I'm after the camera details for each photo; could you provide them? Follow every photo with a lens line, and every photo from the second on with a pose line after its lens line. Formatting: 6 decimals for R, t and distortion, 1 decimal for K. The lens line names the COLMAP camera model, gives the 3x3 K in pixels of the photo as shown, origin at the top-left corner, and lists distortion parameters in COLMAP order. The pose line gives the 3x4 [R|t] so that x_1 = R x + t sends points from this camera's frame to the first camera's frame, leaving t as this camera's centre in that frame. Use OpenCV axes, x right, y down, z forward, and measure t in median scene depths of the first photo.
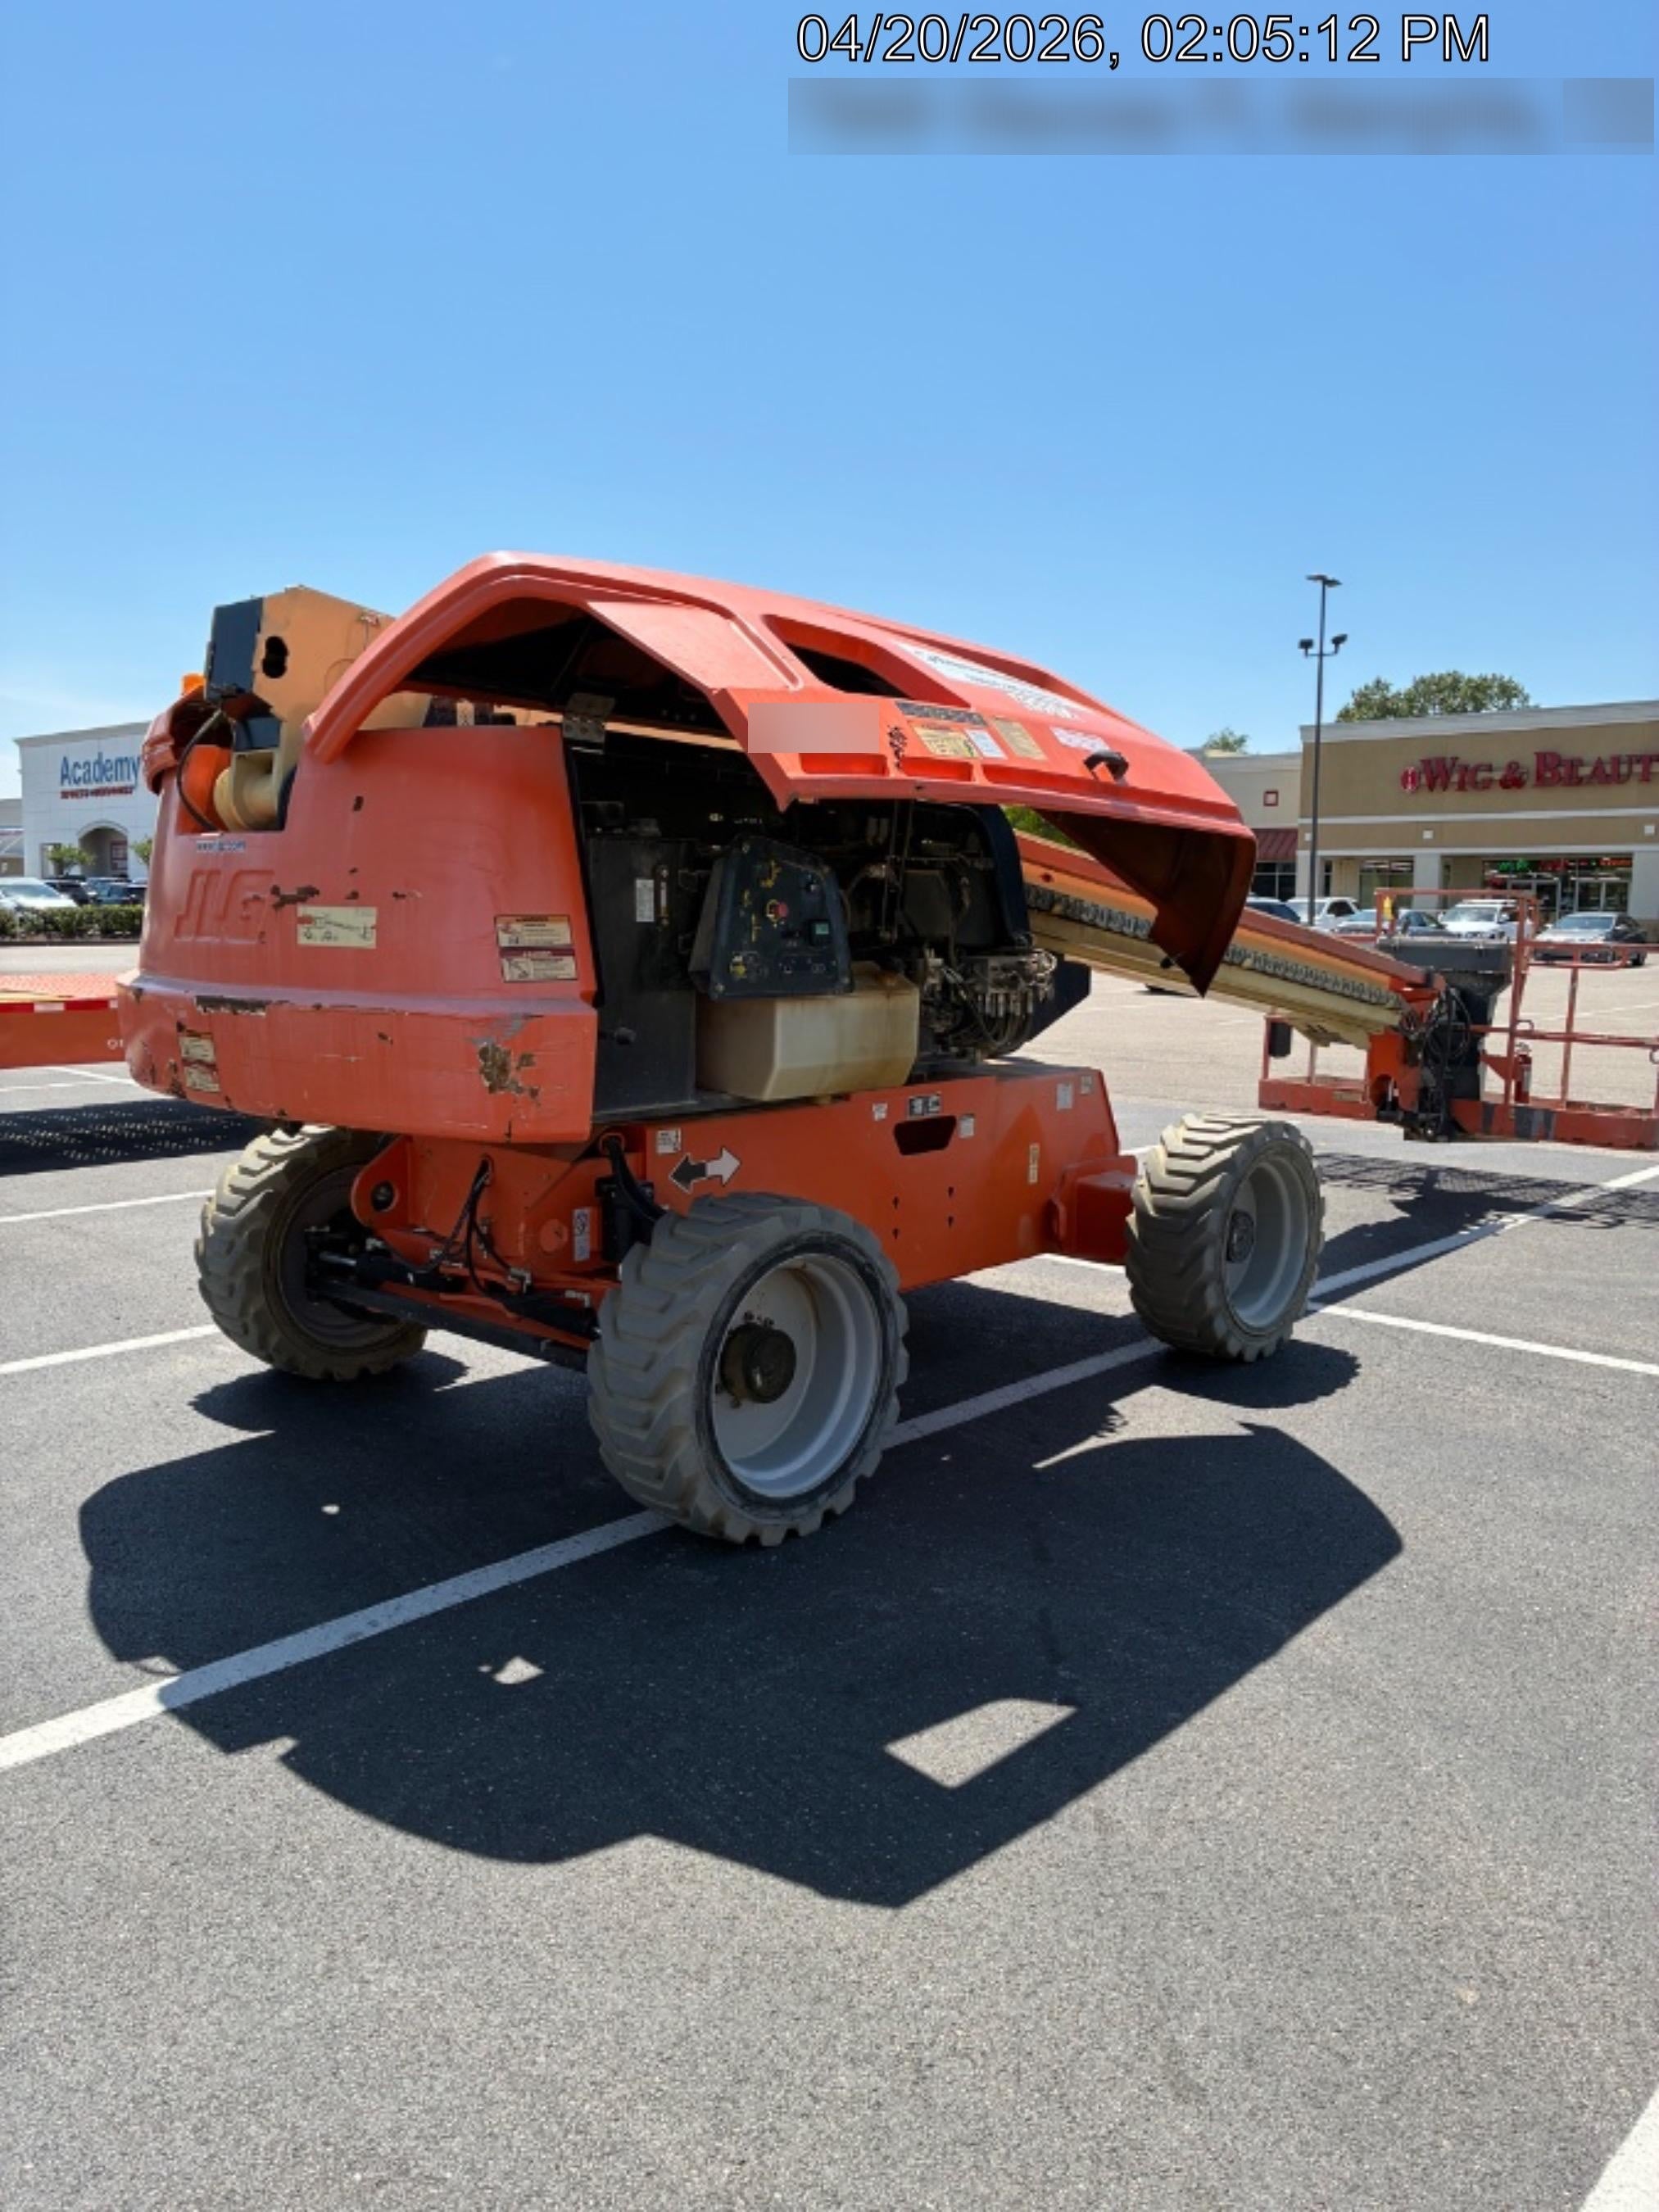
lens RADIAL K [[1698.4, 0, 836.5], [0, 1698.4, 1099.9], [0, 0, 1]] dist [-0.012058, -0.024416]
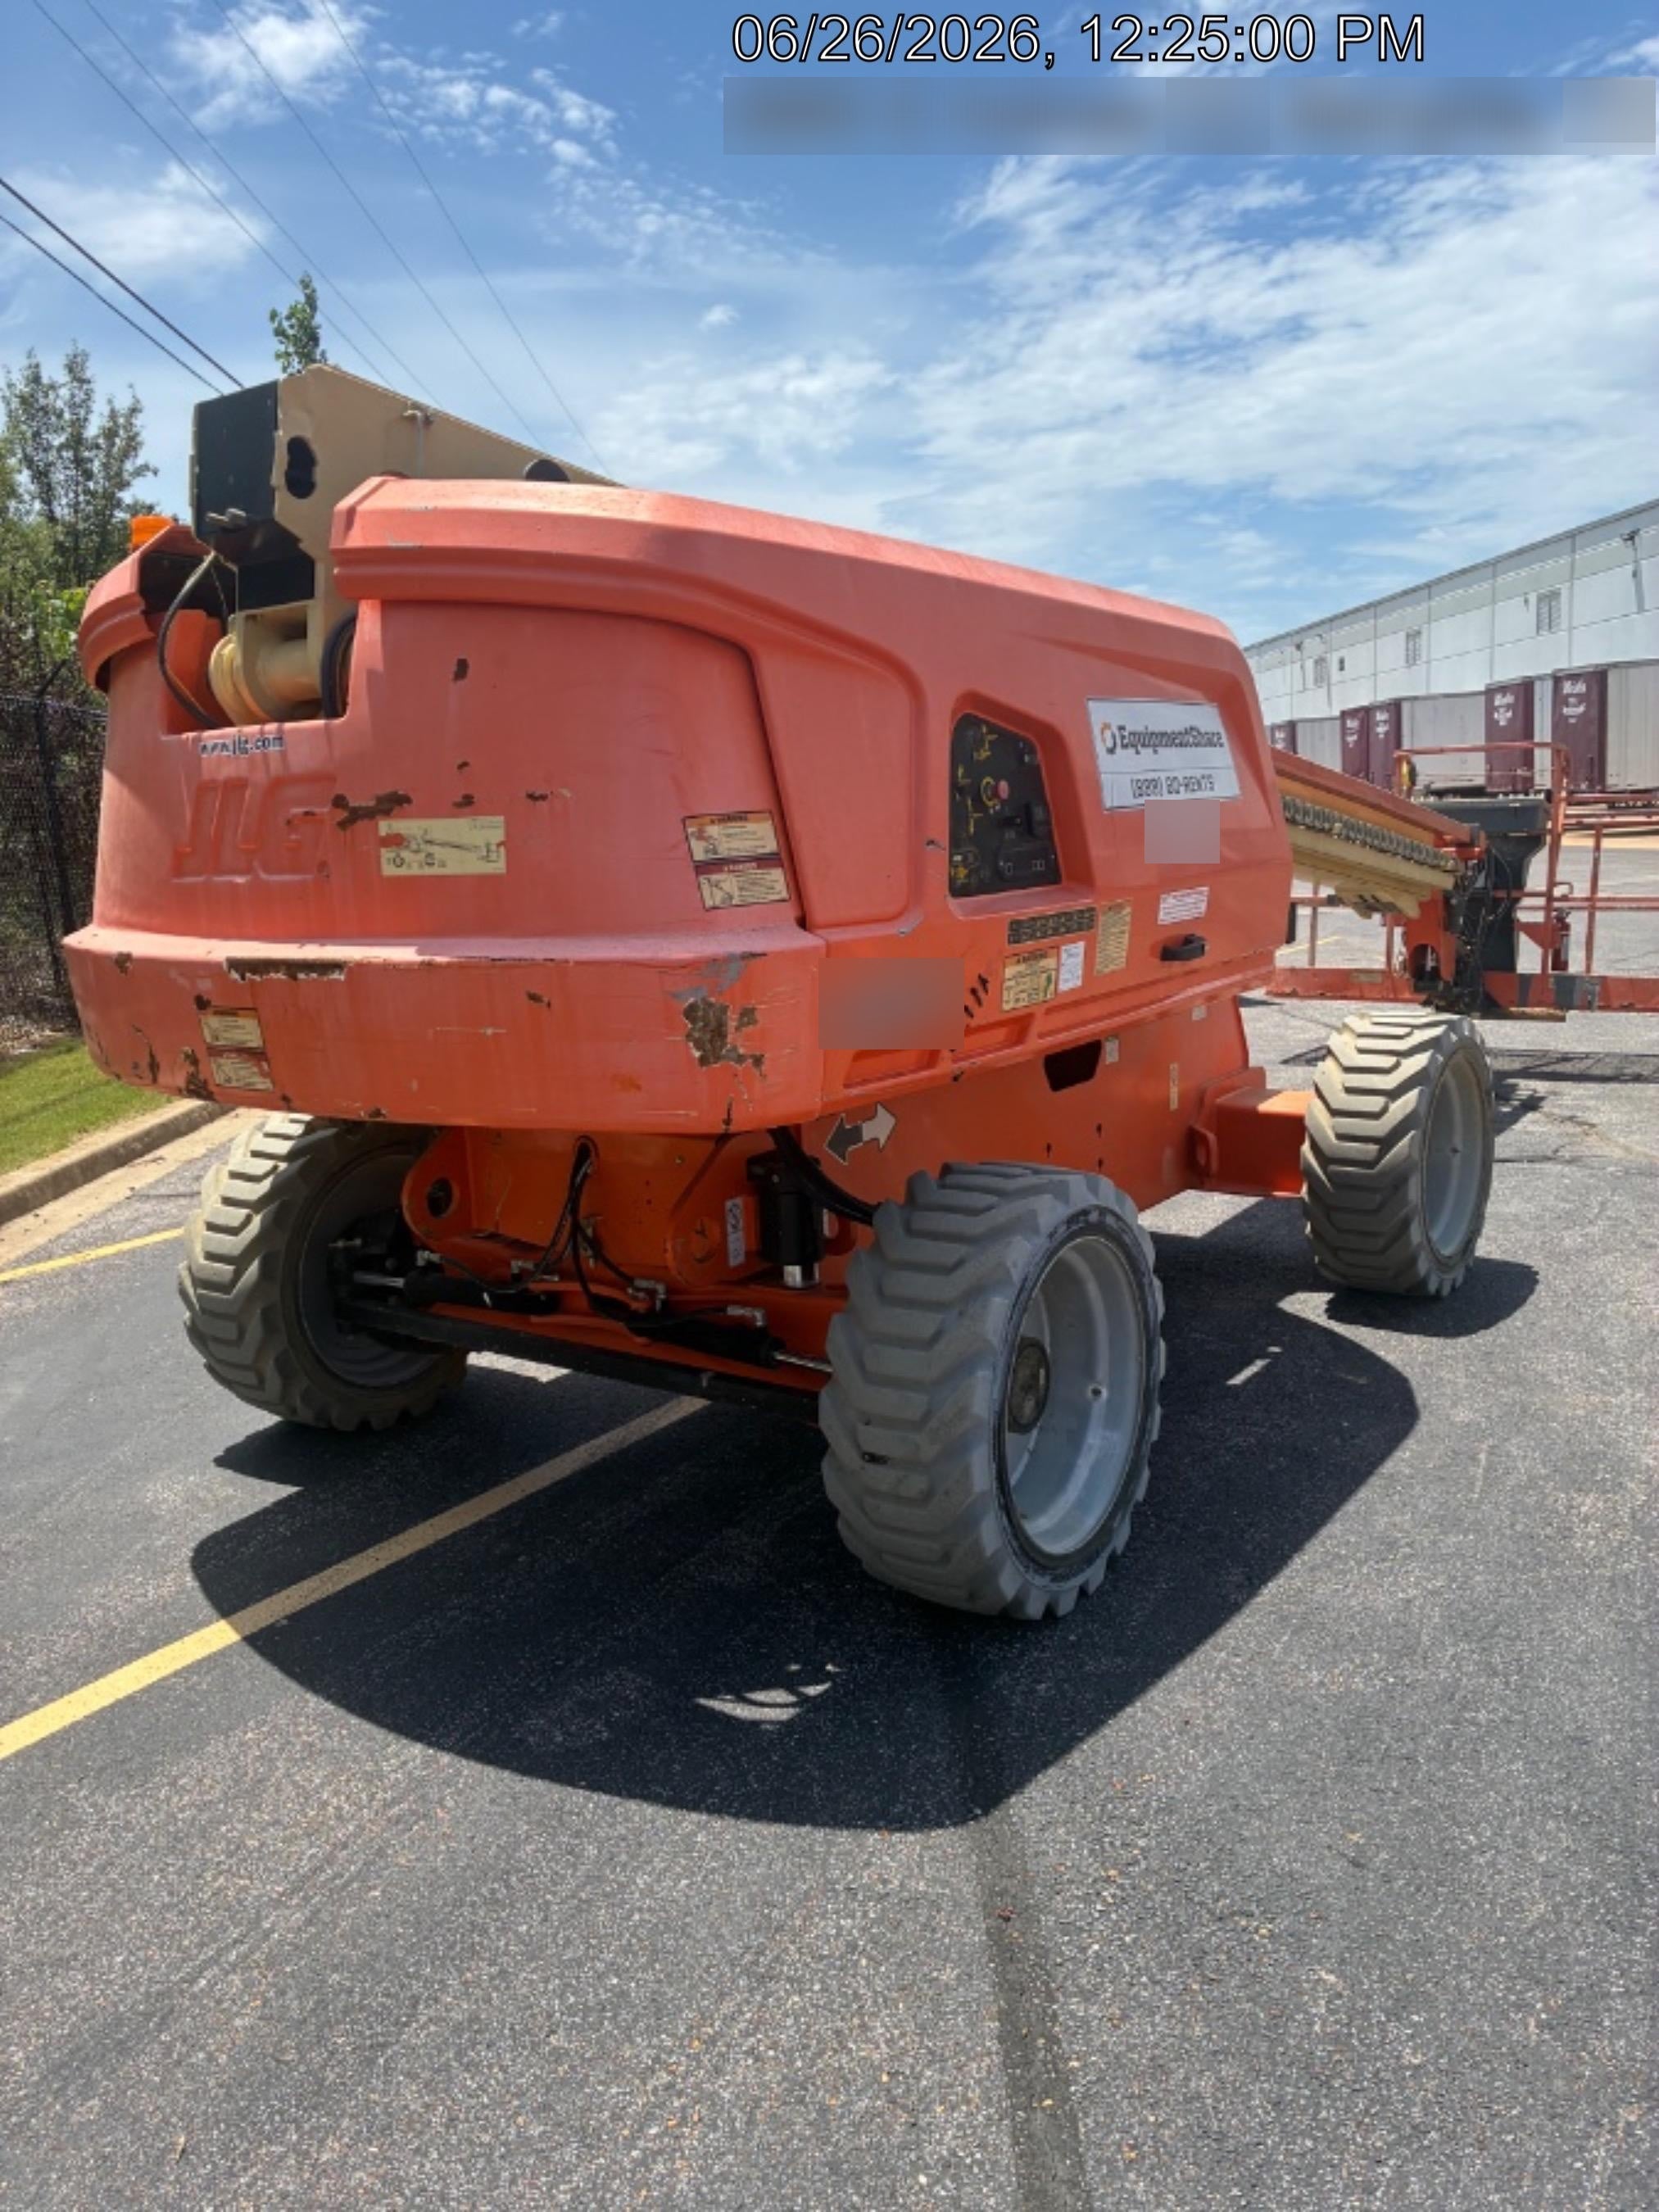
lens RADIAL K [[1698.4, 0, 820.3], [0, 1698.4, 1120.8], [0, 0, 1]] dist [-0.012058, -0.024416]
pose [[0.992292, -0.078342, 0.096017, -0.182535], [0.071806, 0.994977, 0.069742, -0.022287], [-0.100998, -0.062310, 0.992933, 0.230419]]
